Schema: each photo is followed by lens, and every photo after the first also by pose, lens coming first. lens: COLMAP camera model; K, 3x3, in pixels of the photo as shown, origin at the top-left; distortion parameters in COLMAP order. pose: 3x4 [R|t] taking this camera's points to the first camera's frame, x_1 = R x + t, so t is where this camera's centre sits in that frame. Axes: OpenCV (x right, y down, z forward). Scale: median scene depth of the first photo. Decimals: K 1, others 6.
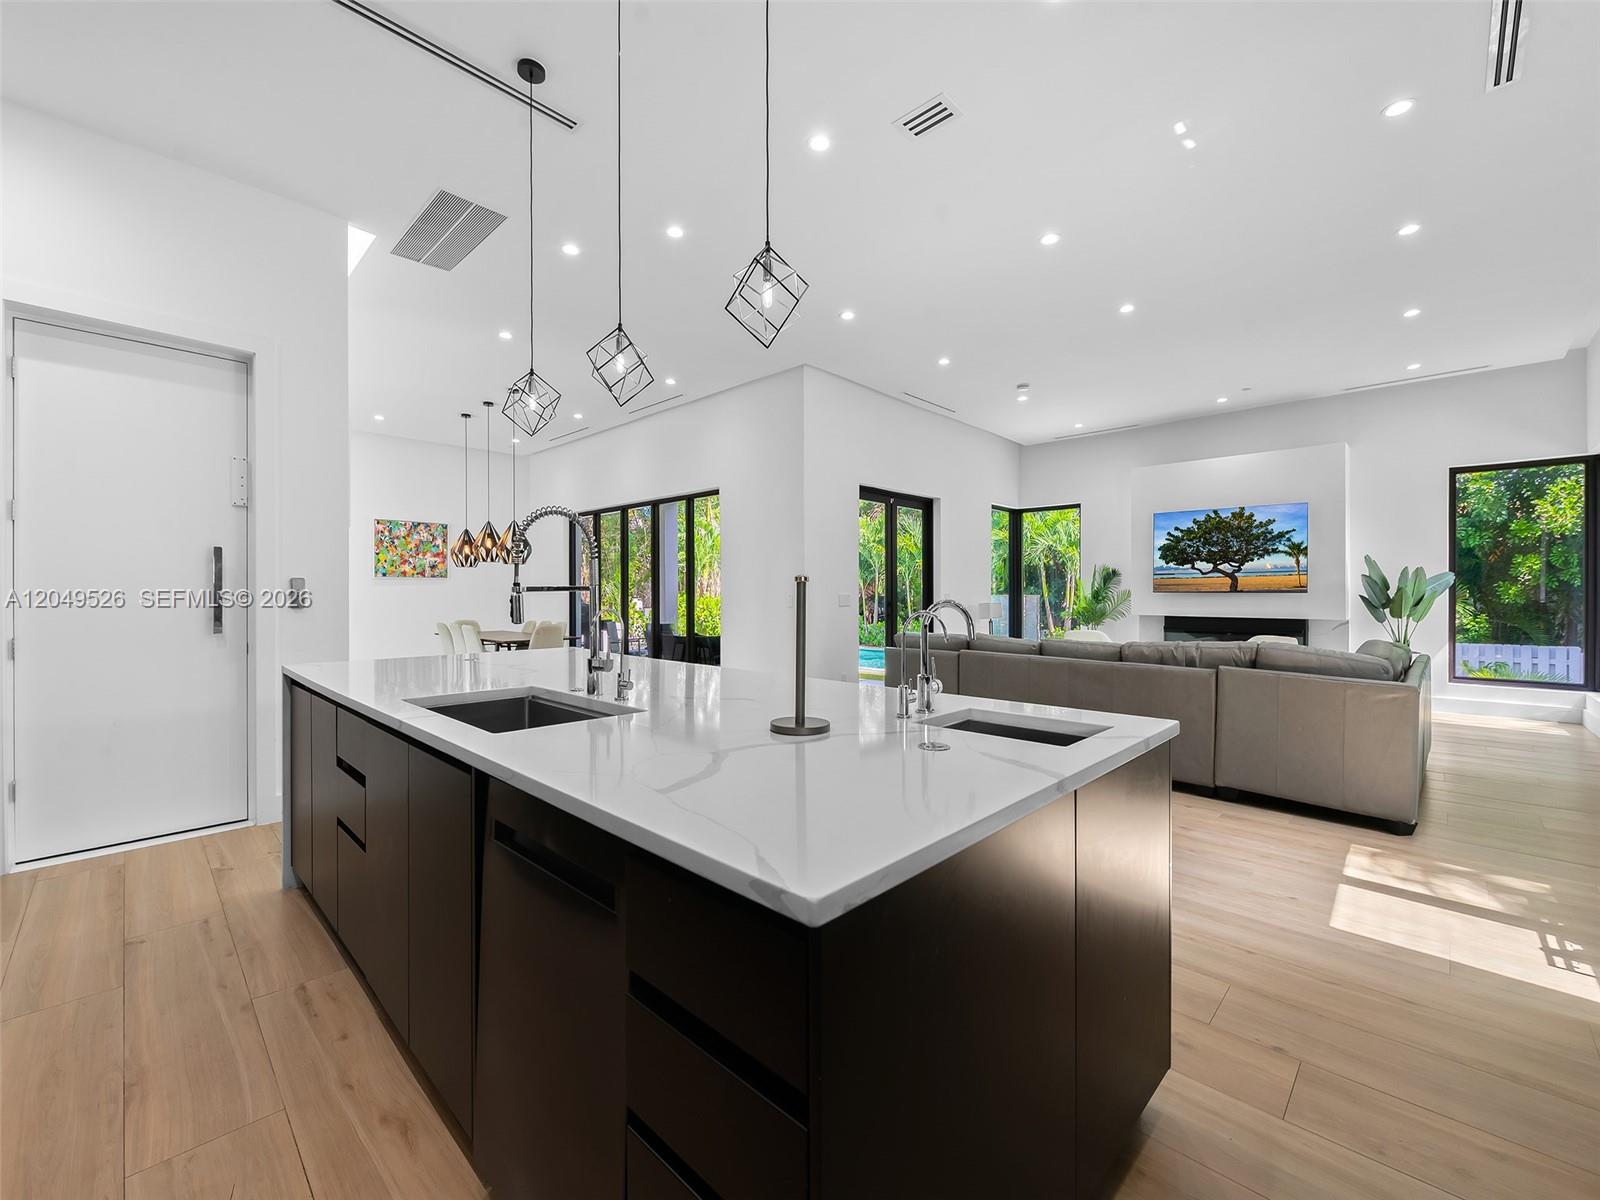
lens RADIAL K [[670.4, 0, 800.0], [0, 670.4, 600.0], [0, 0, 1]] dist [0.000859, 0.000044]
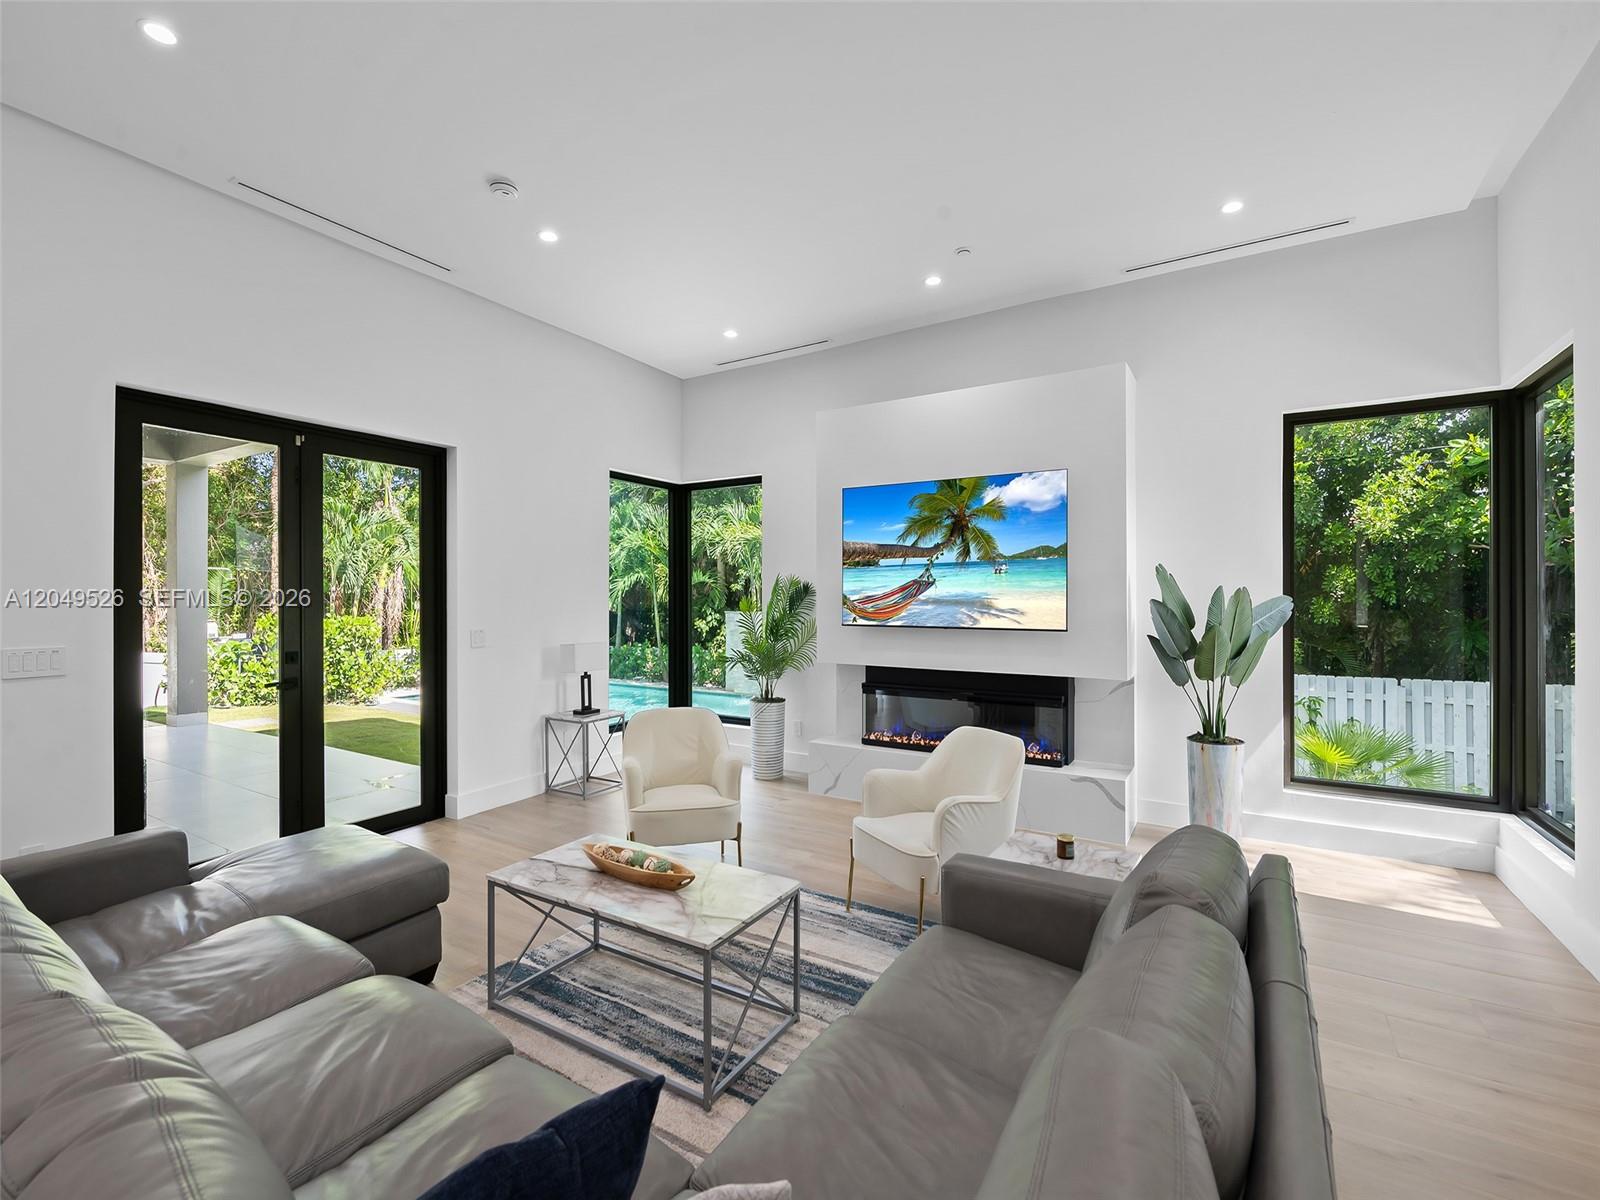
lens RADIAL K [[715.5, 0, 801.3], [0, 715.5, 605.7], [0, 0, 1]] dist [0.001501, -0.000154]
pose [[0.978159, -0.001451, 0.207855, 0.419802], [0.001679, 0.999998, -0.000920, -0.032139], [-0.207853, 0.001249, 0.978159, 0.468596]]
